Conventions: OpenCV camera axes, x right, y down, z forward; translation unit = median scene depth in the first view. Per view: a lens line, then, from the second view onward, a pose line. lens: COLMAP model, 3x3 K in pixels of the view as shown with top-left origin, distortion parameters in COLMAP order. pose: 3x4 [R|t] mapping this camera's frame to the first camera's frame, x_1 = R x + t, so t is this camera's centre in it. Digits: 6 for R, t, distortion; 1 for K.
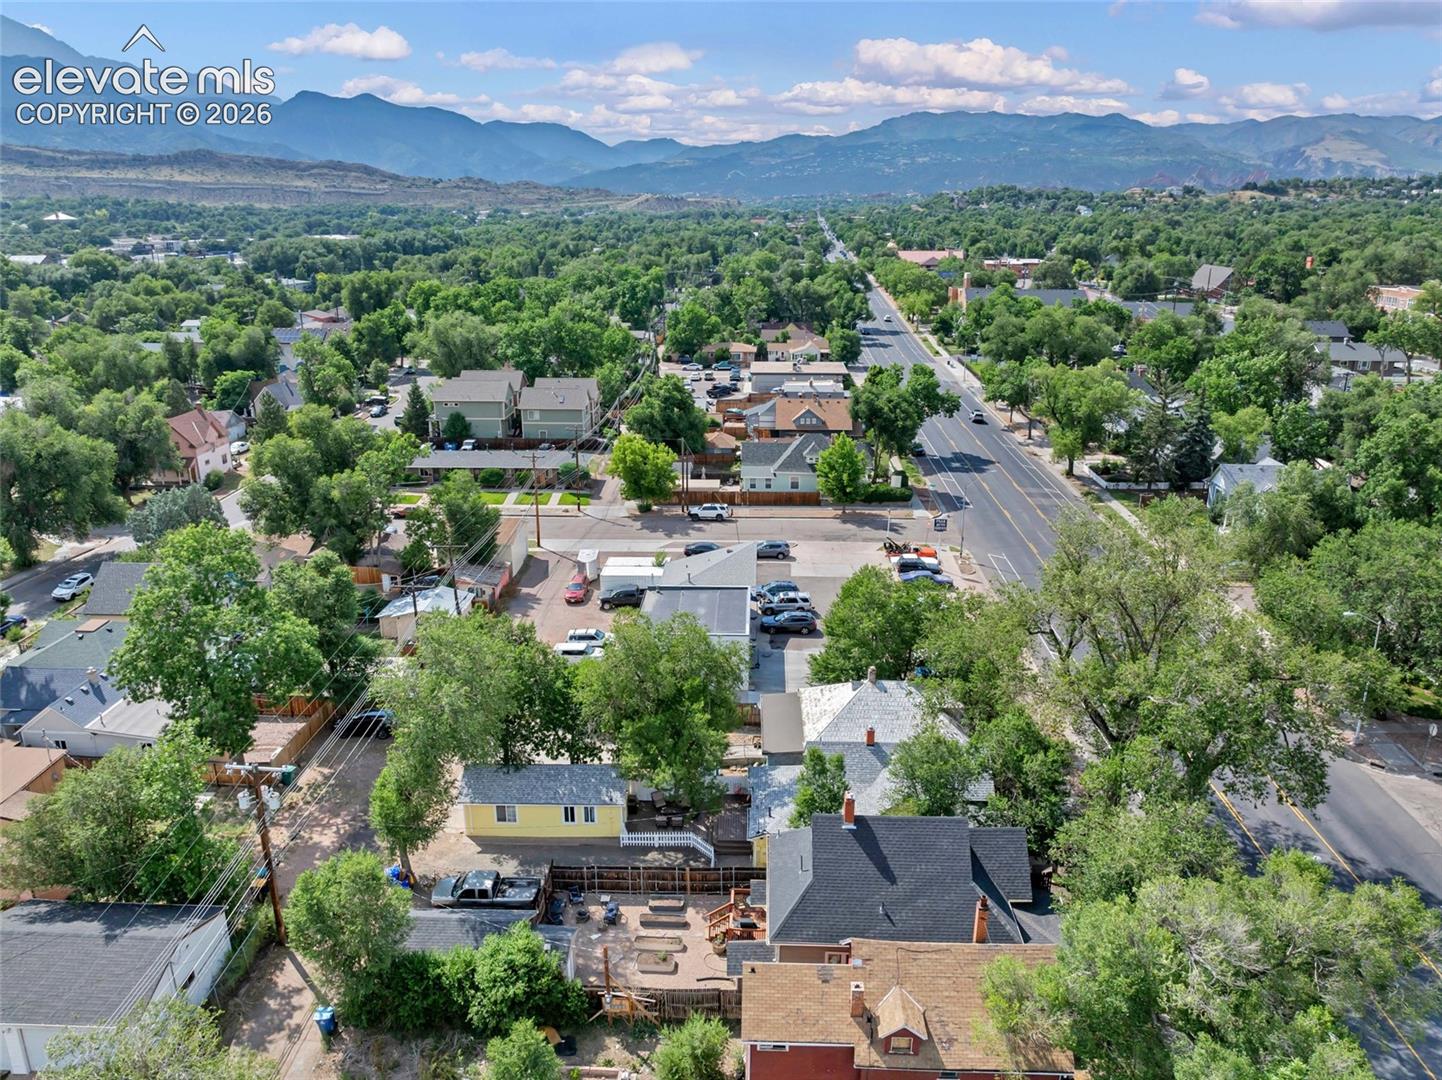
lens RADIAL K [[1017.7, 0, 721.0], [0, 1017.7, 540.0], [0, 0, 1]] dist [-0.057252, 0.025194]
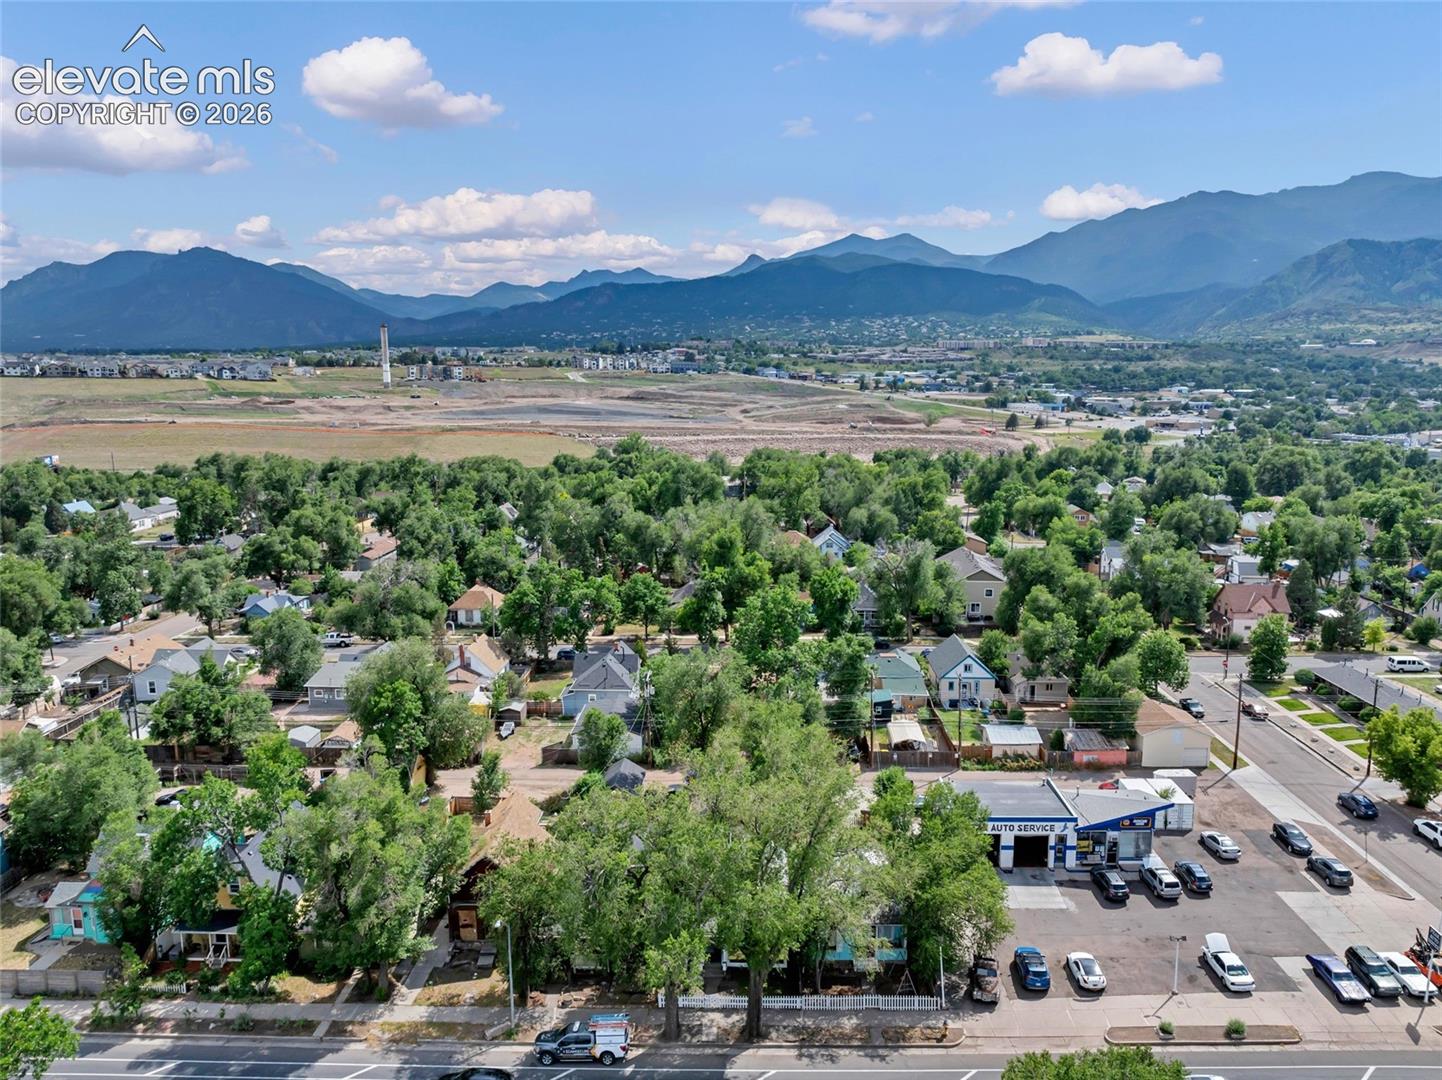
lens RADIAL K [[1039.9, 0, 716.2], [0, 1039.9, 512.3], [0, 0, 1]] dist [-0.039991, 0.008068]
pose [[0.005316, 0.134620, -0.990883, 0.673864], [-0.318425, 0.939545, 0.125937, -0.168755], [0.947933, 0.314852, 0.047861, 0.359374]]
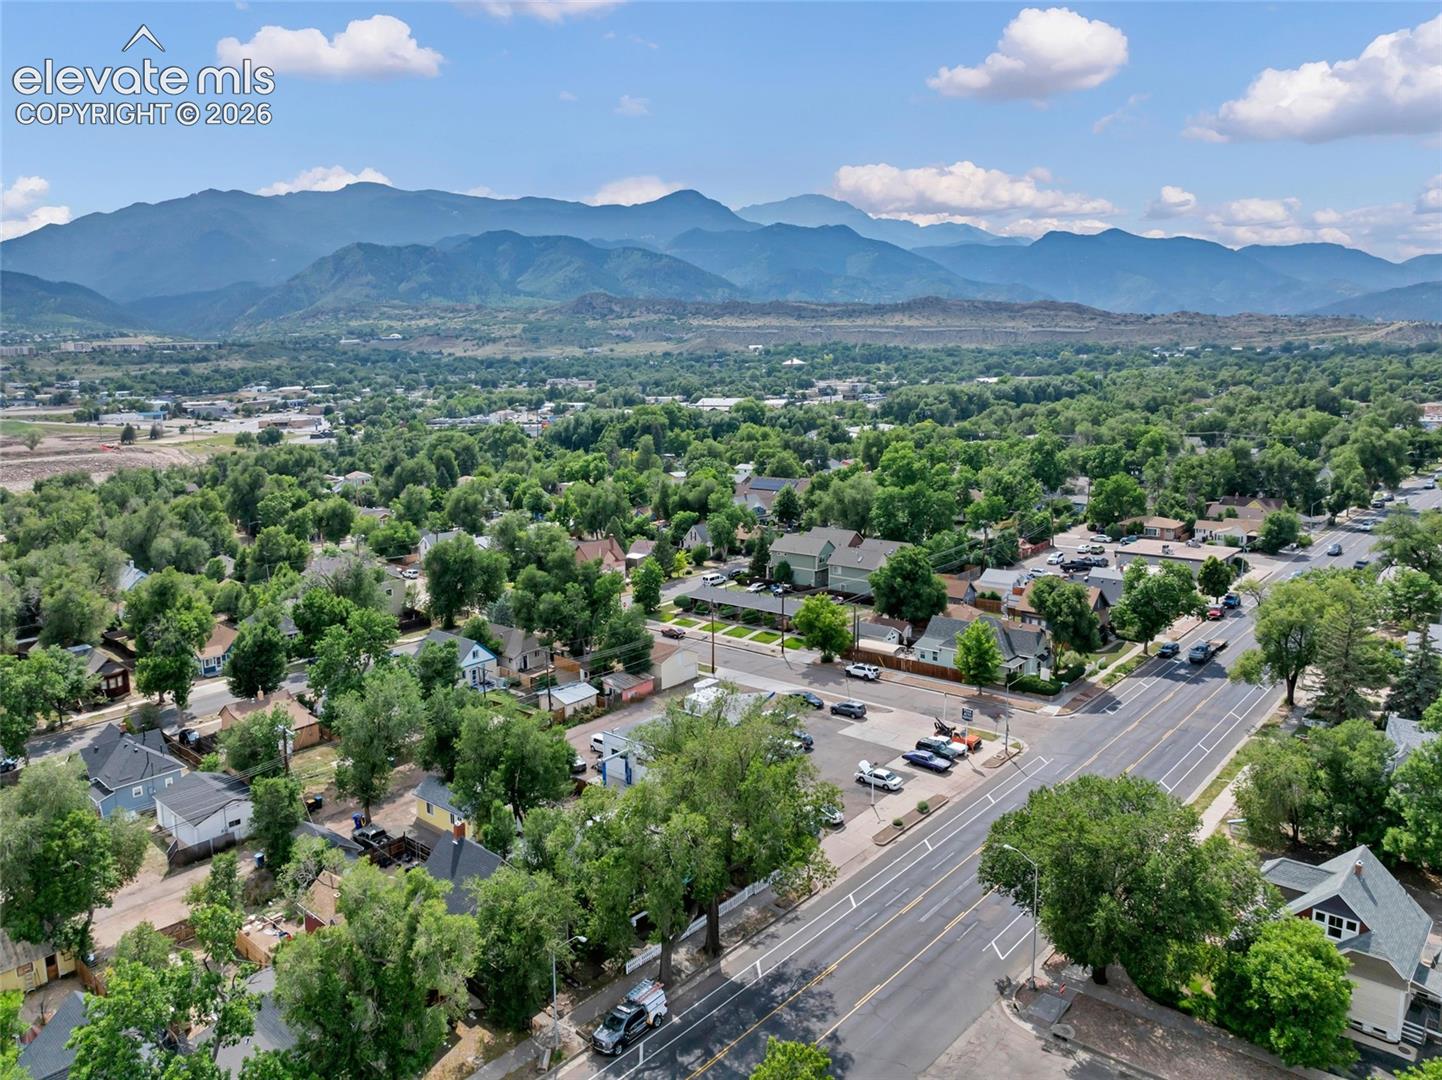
lens RADIAL K [[1052.4, 0, 655.4], [0, 1052.4, 475.4], [0, 0, 1]] dist [-0.037314, -0.007317]
pose [[0.733282, 0.047661, -0.678252, 0.579657], [-0.174051, 0.977460, -0.119487, -0.058172], [0.657270, 0.205668, 0.725050, -0.053442]]
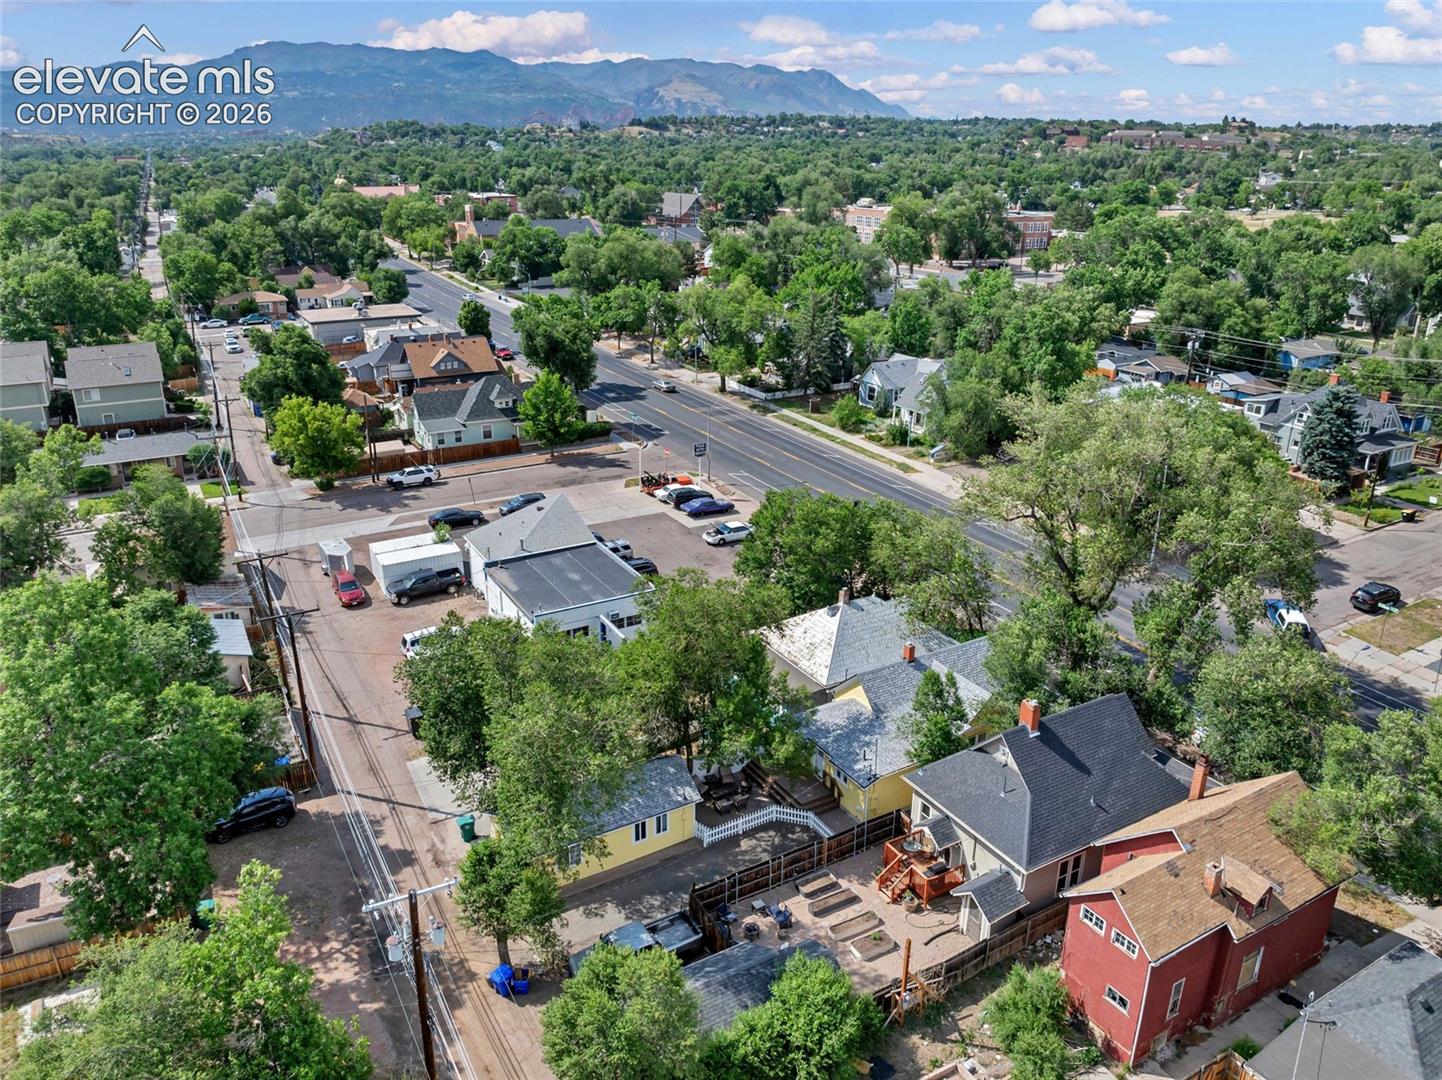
lens RADIAL K [[1039.9, 0, 716.2], [0, 1039.9, 512.3], [0, 0, 1]] dist [-0.039991, 0.008068]
pose [[0.843231, -0.167338, 0.510841, -0.235035], [0.155641, 0.985610, 0.065947, -0.015297], [-0.514526, 0.023900, 0.857142, 0.114497]]
